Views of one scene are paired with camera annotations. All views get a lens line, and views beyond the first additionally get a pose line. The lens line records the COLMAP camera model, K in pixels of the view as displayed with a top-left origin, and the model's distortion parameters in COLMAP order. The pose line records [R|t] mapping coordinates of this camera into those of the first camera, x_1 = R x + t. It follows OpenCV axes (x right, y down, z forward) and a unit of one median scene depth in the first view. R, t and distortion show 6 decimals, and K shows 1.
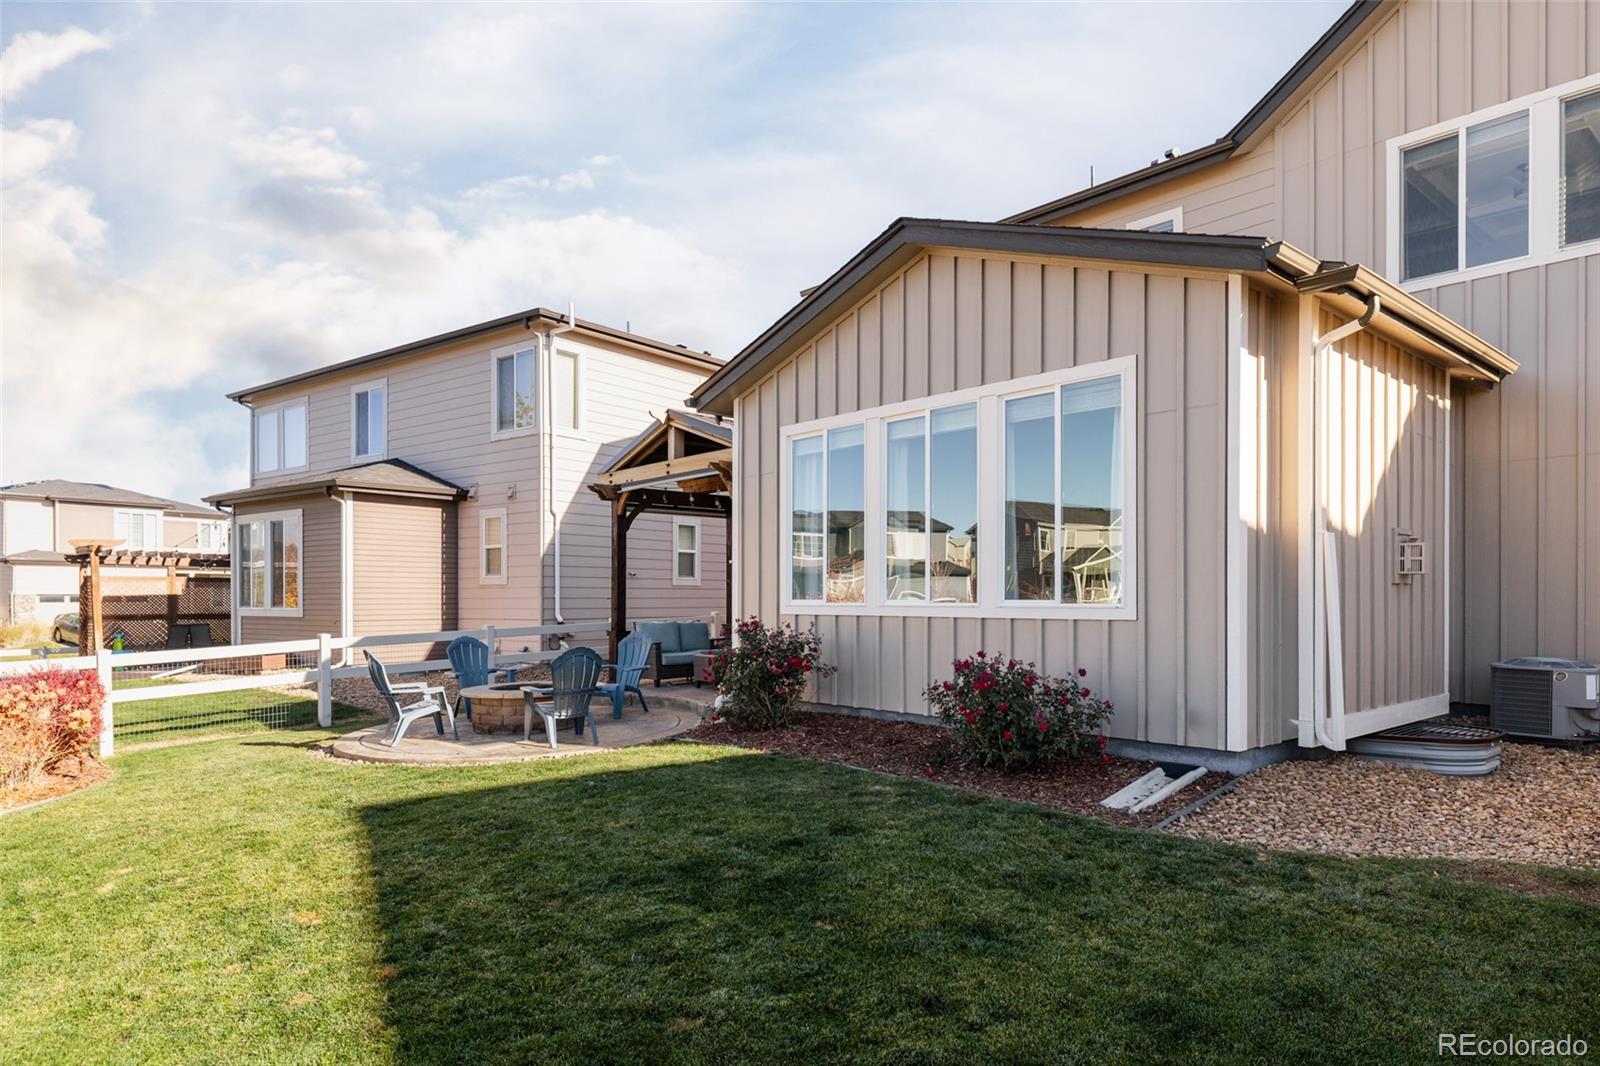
lens RADIAL K [[956.9, 0, 835.3], [0, 956.9, 604.6], [0, 0, 1]] dist [-0.017680, 0.000716]
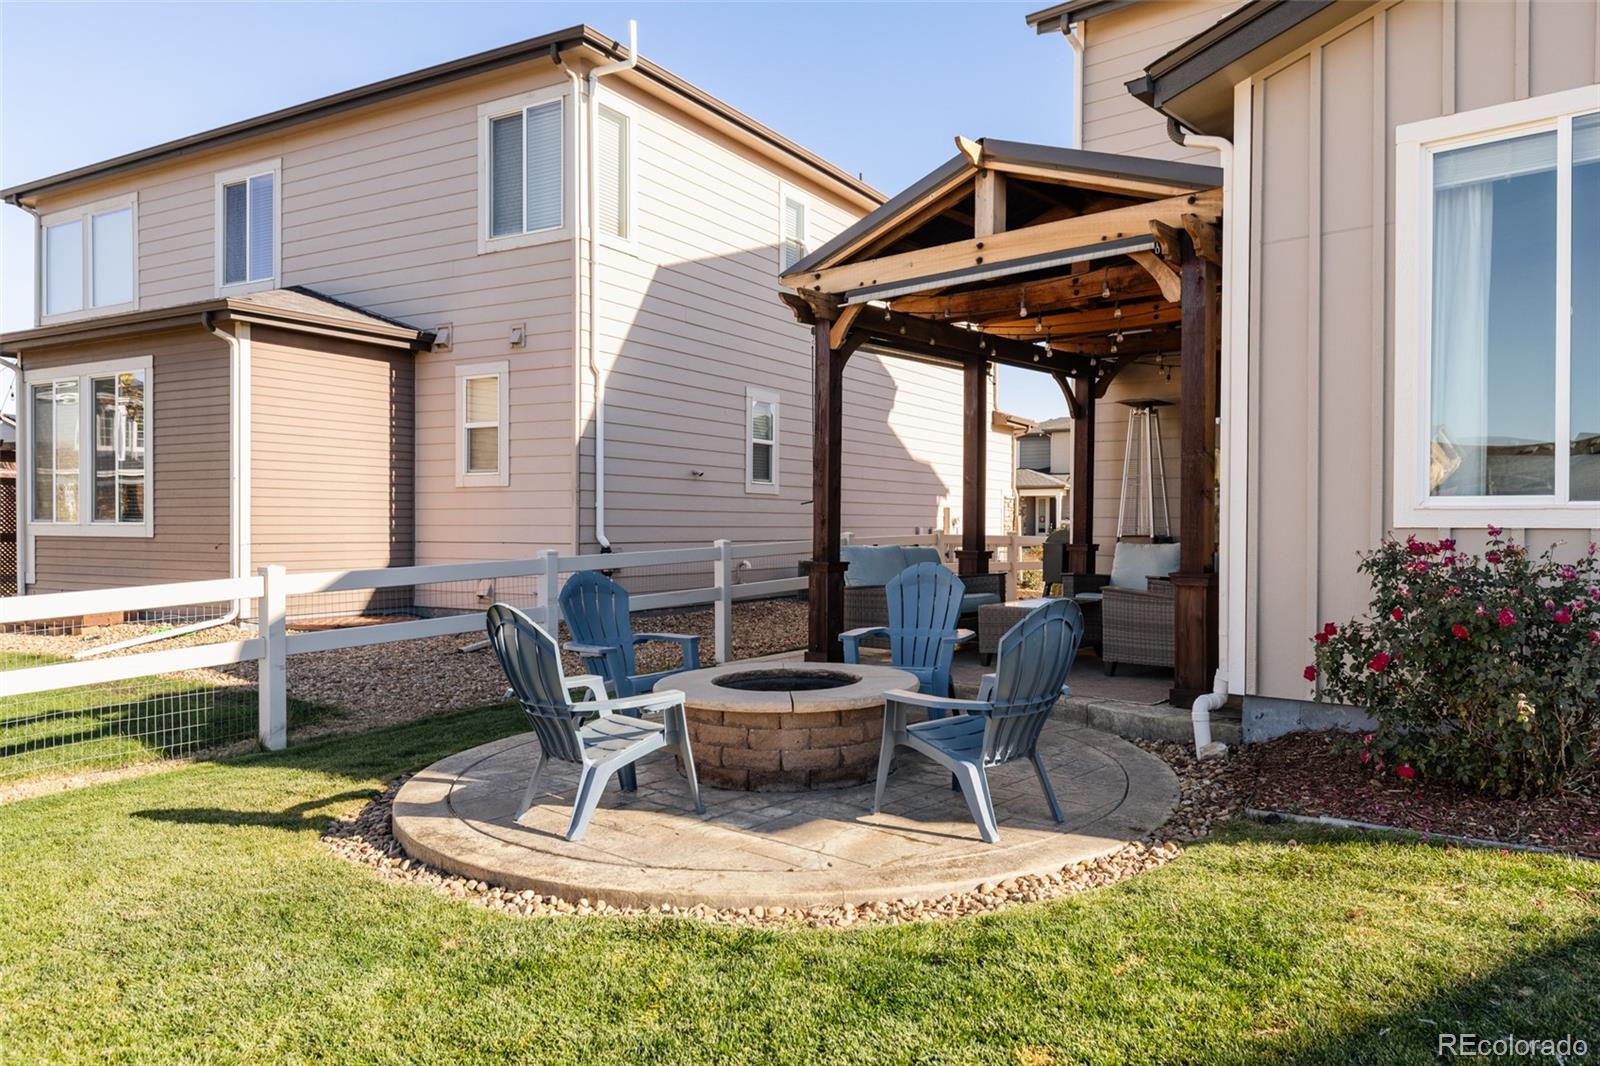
lens RADIAL K [[1117.2, 0, 816.2], [0, 1117.2, 534.2], [0, 0, 1]] dist [0.014113, -0.014177]
pose [[0.995753, 0.007296, 0.091771, -0.220022], [-0.007256, 0.999973, -0.000768, 0.009007], [-0.091774, 0.000099, 0.995780, 0.274849]]
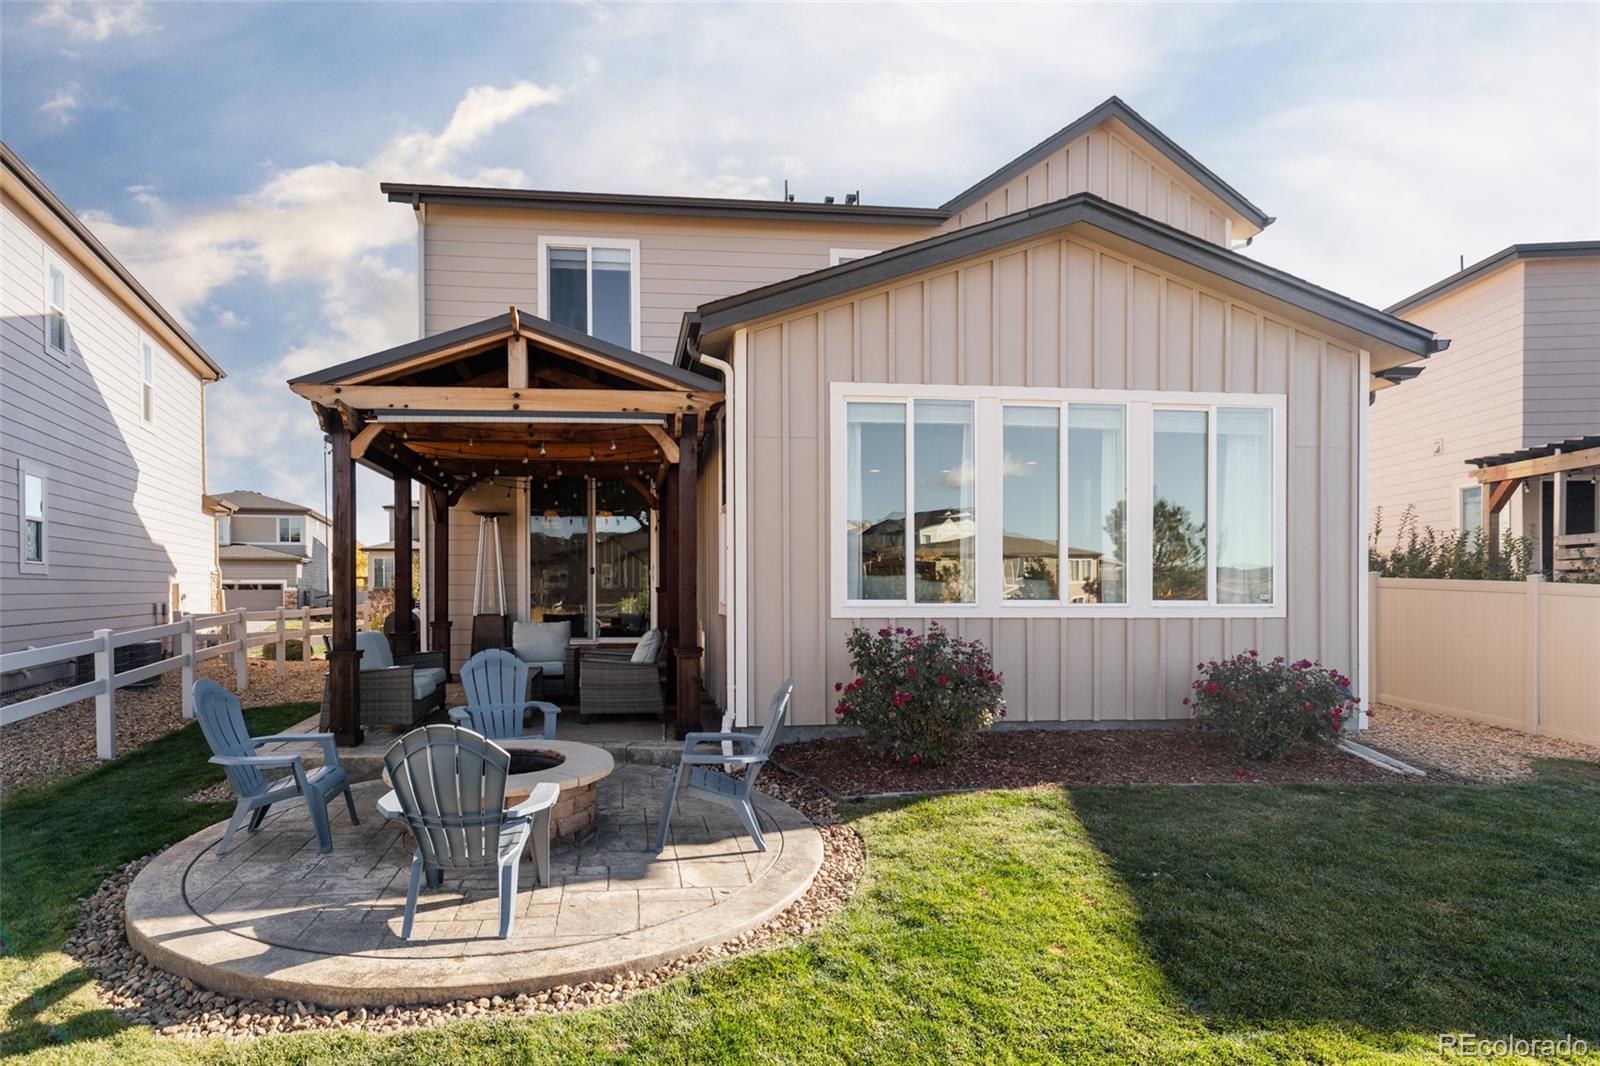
lens RADIAL K [[859.3, 0, 720.7], [0, 859.3, 606.3], [0, 0, 1]] dist [-0.010090, 0.004307]
pose [[0.604204, -0.009309, 0.796775, -0.388092], [0.003149, 0.999952, 0.009294, -0.003861], [-0.796824, -0.003106, 0.604204, 0.366097]]
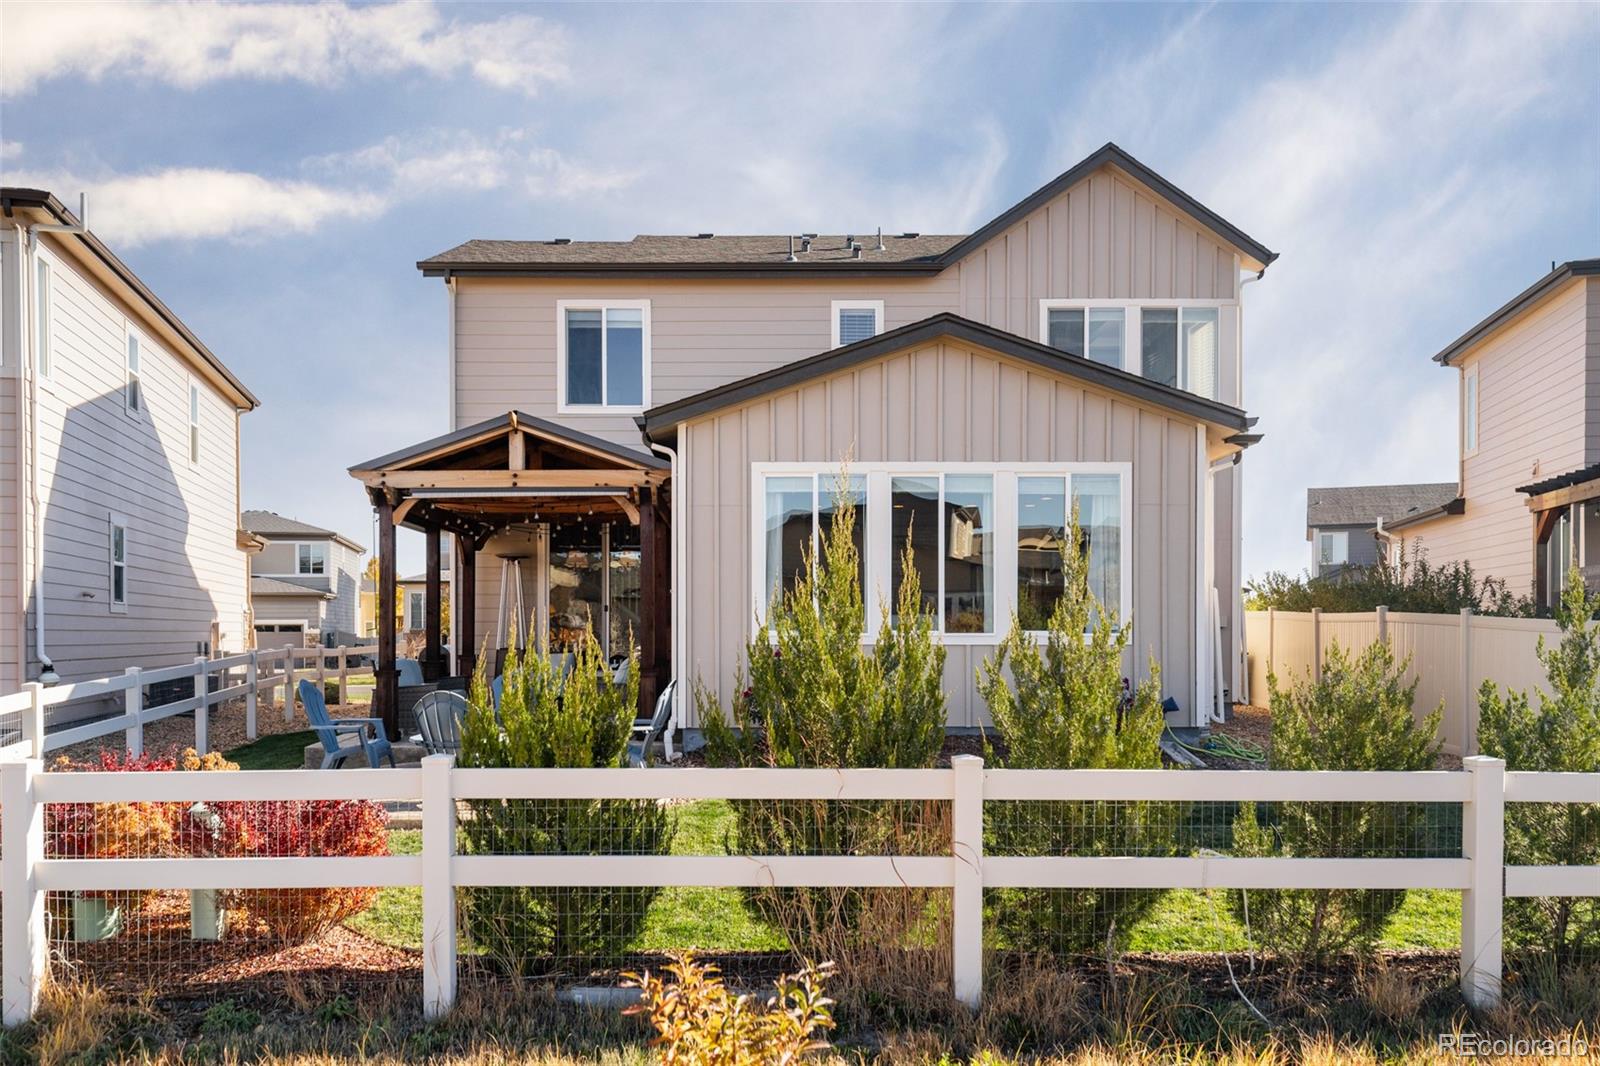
lens RADIAL K [[1199.6, 0, 765.2], [0, 1199.6, 638.3], [0, 0, 1]] dist [0.000172, -0.015646]
pose [[0.678454, 0.001171, 0.734642, -0.564827], [0.004250, 0.999976, -0.005518, 0.005673], [-0.734631, 0.006866, 0.678432, 0.067847]]
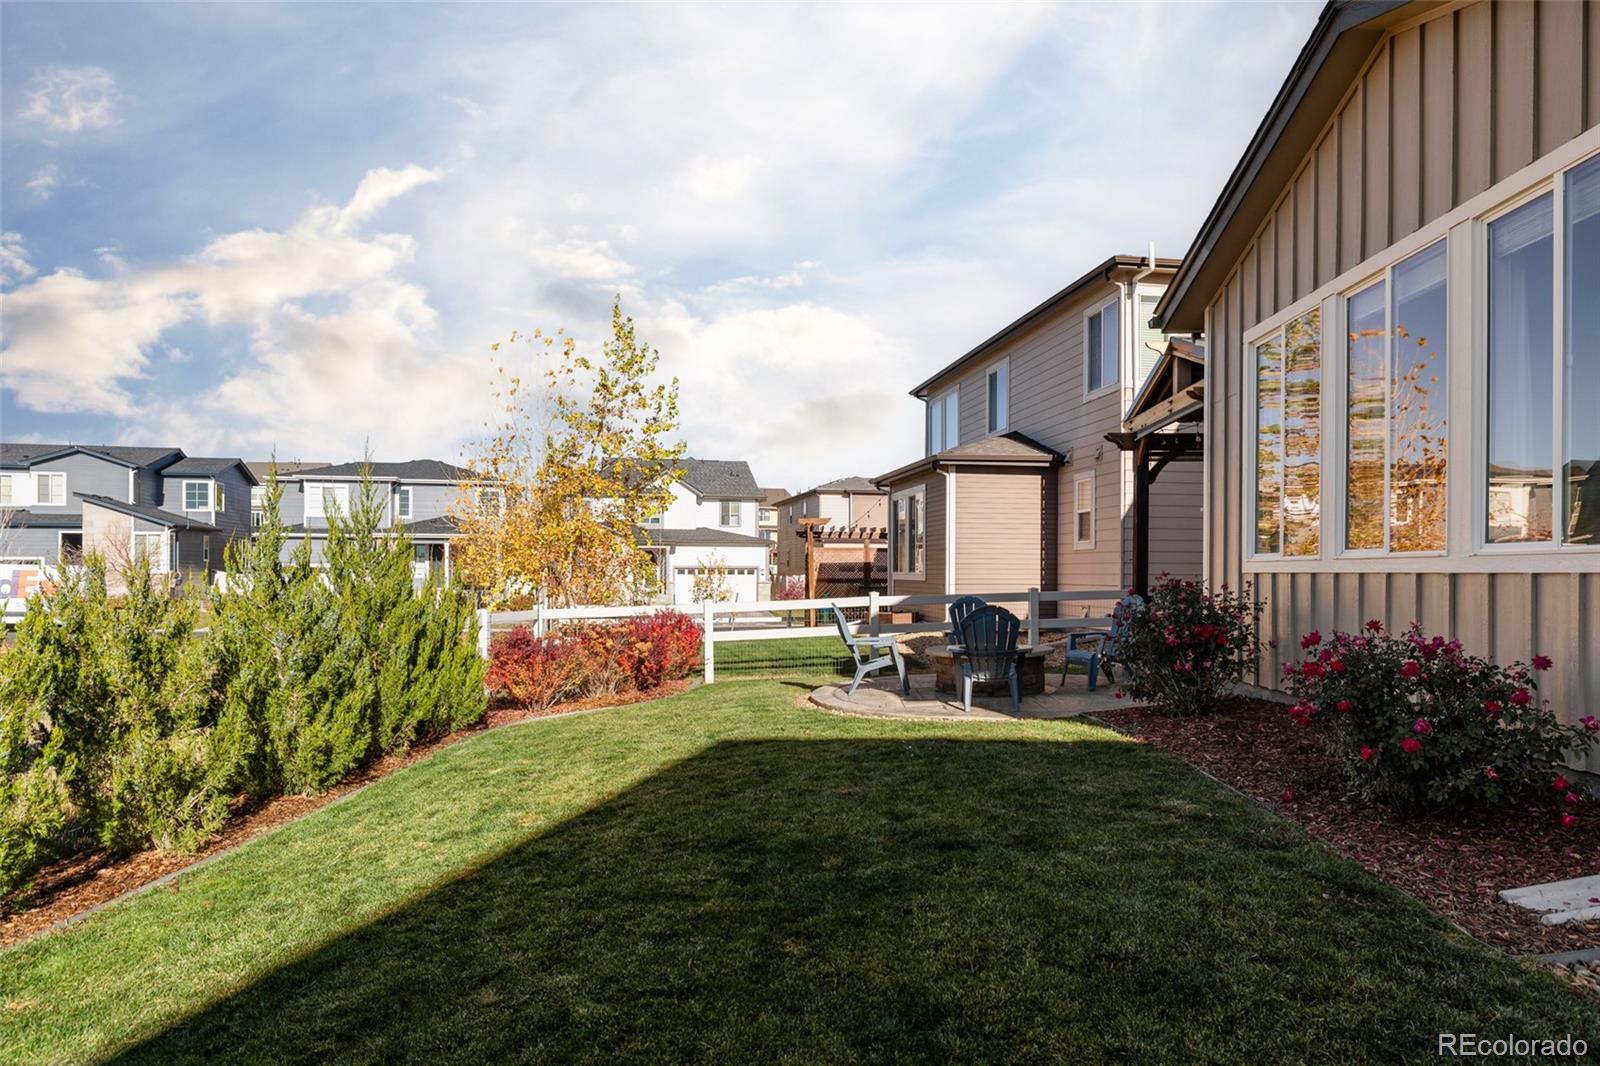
lens RADIAL K [[956.9, 0, 819.3], [0, 956.9, 578.1], [0, 0, 1]] dist [-0.017680, 0.000716]
pose [[0.718370, 0.008631, -0.695607, 0.134349], [-0.010564, 0.999943, 0.001497, 0.009716], [0.695581, 0.006273, 0.718420, 0.115826]]
